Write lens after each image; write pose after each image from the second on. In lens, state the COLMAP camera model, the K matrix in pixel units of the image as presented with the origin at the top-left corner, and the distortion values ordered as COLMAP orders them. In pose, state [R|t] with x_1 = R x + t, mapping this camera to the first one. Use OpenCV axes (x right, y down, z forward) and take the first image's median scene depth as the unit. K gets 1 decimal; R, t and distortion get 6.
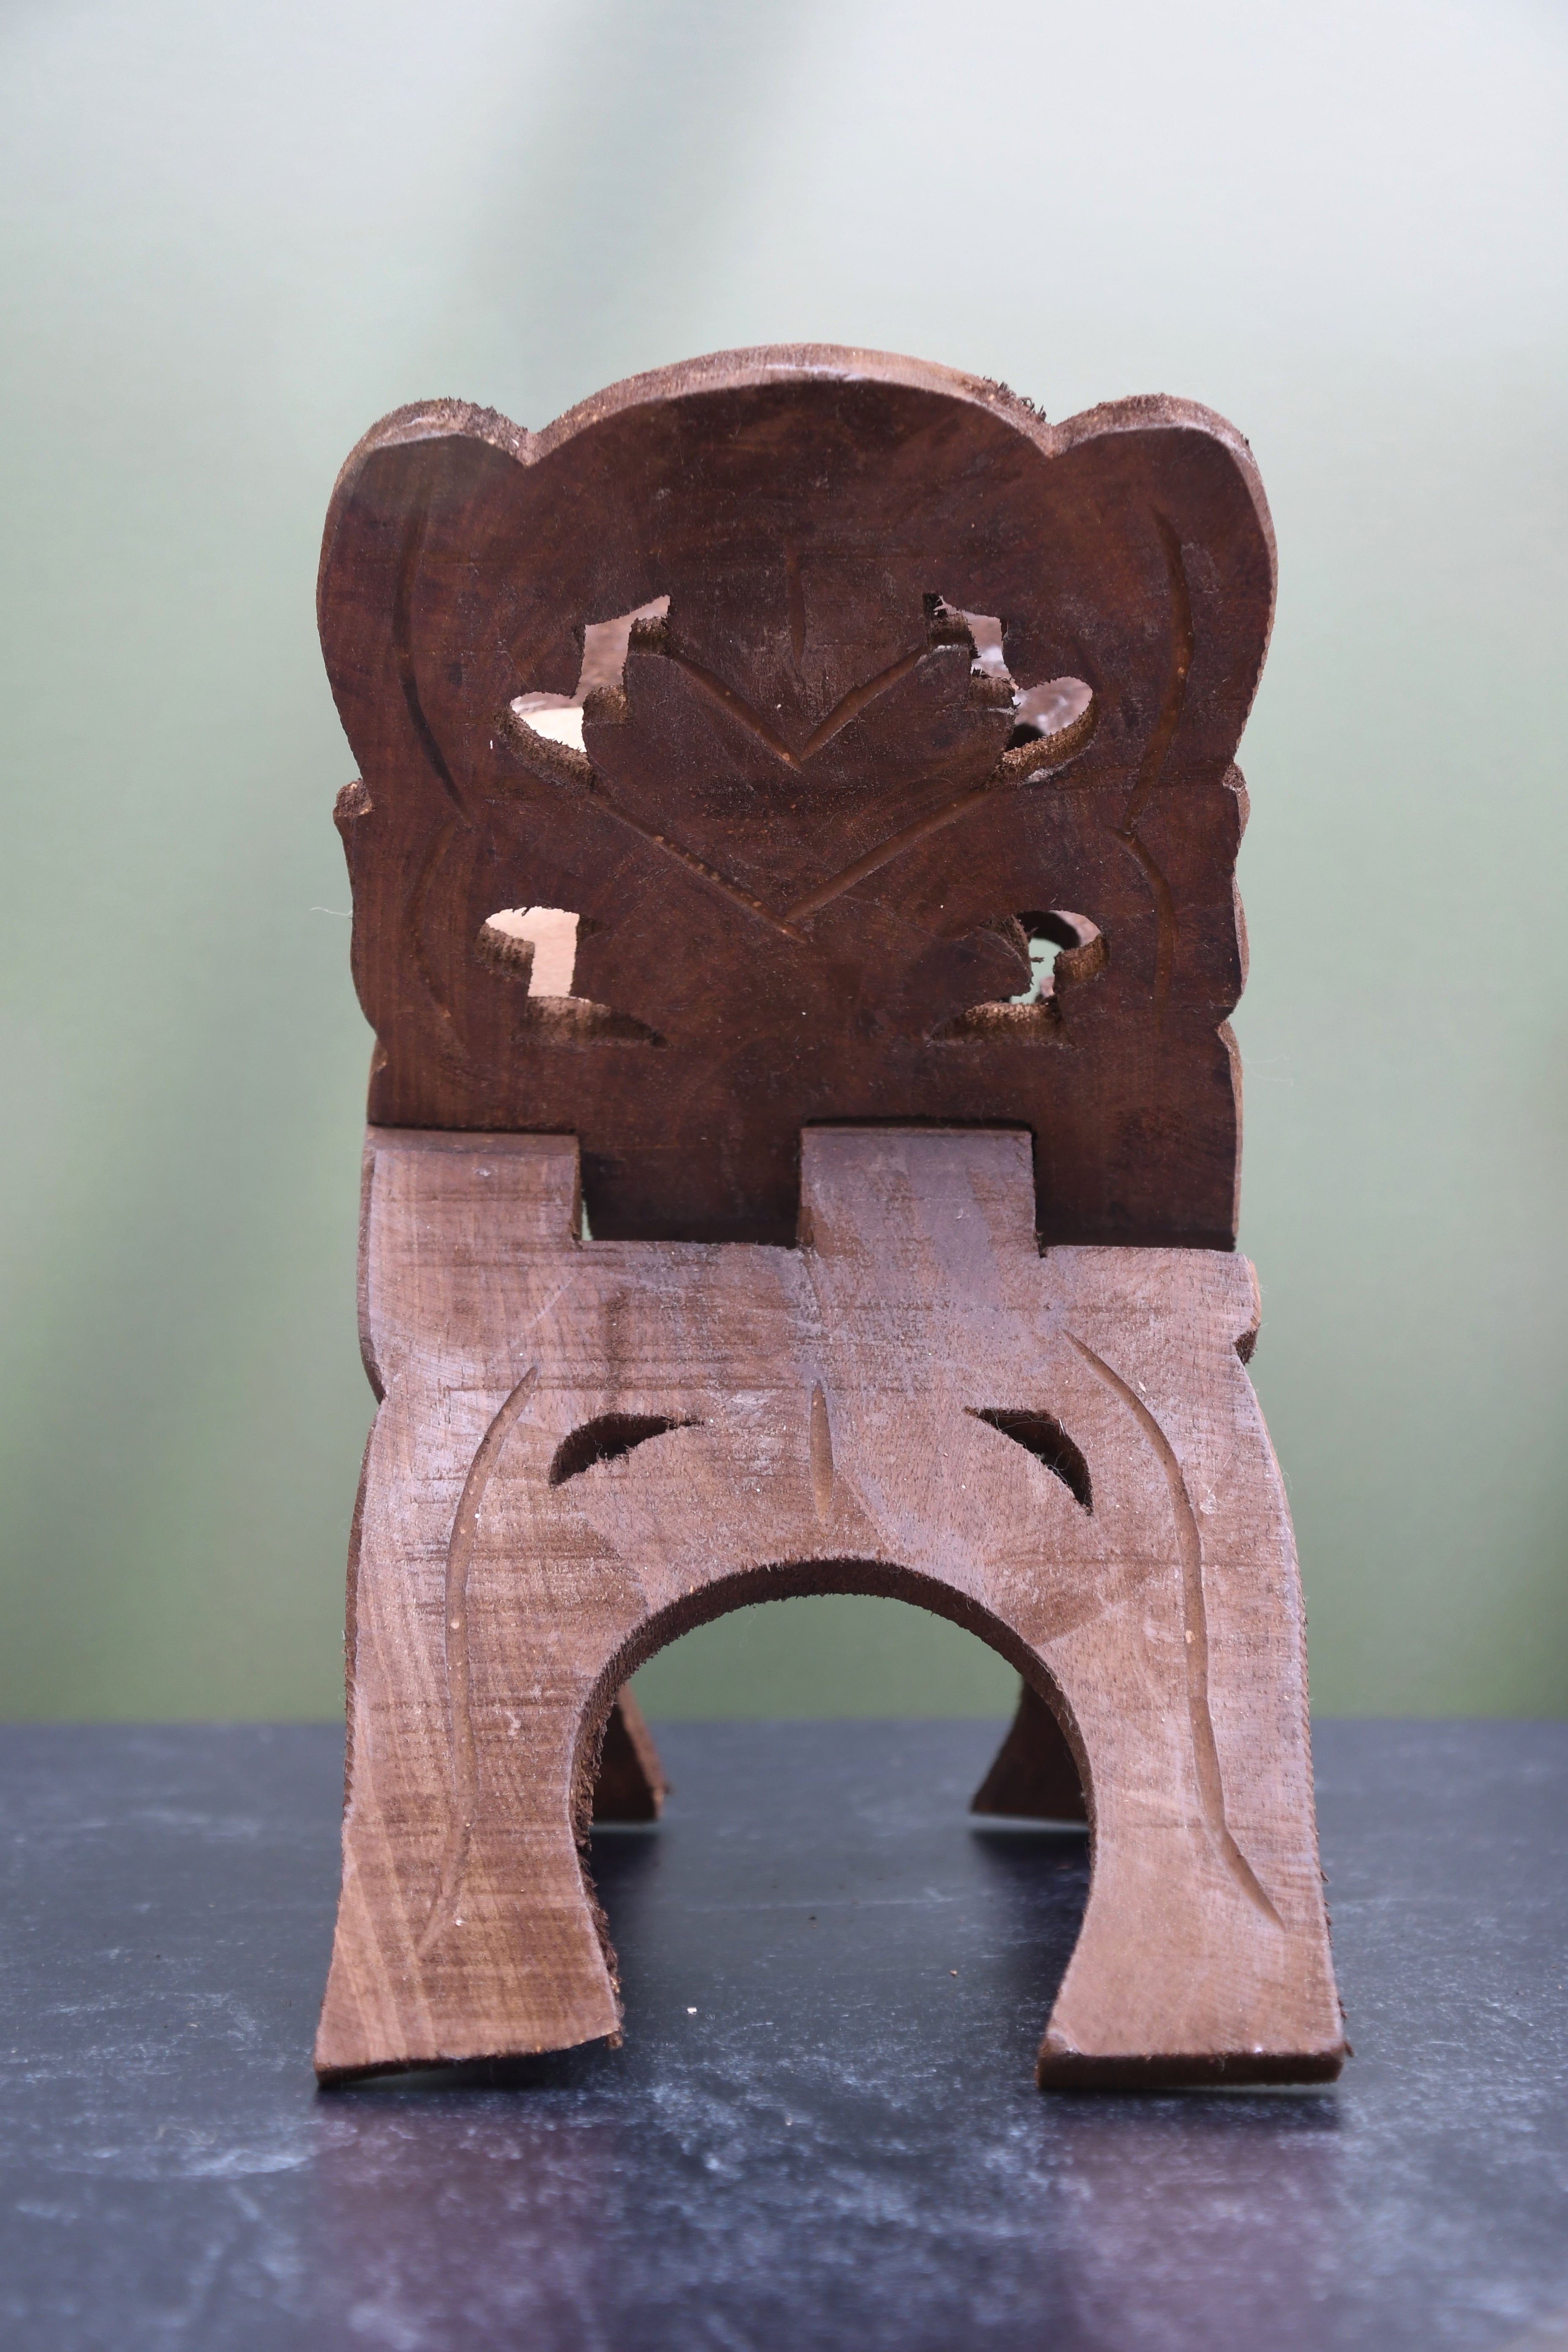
lens RADIAL K [[1213.6, 0, 783.9], [0, 1213.6, 1175.1], [0, 0, 1]] dist [0.014696, -0.001178]
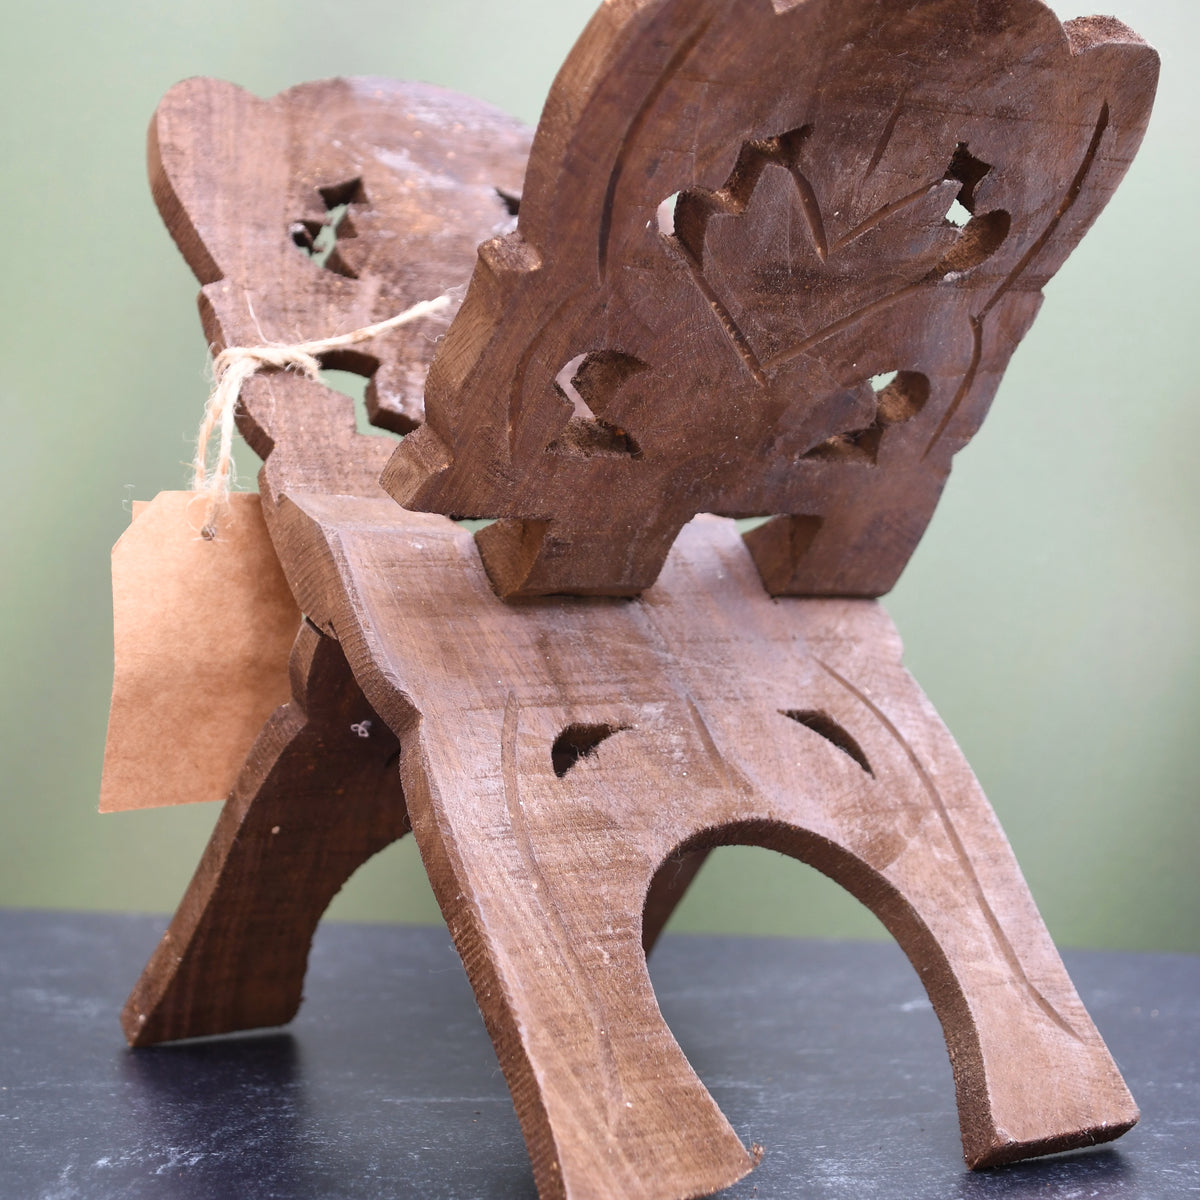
lens RADIAL K [[815.2, 0, 600.0], [0, 815.2, 598.8], [0, 0, 1]] dist [-0.001020, 0.009075]
pose [[0.985609, -0.002709, 0.169017, -0.284830], [-0.009293, 0.997491, 0.070176, -0.012368], [-0.168783, -0.070736, 0.983112, 0.091057]]
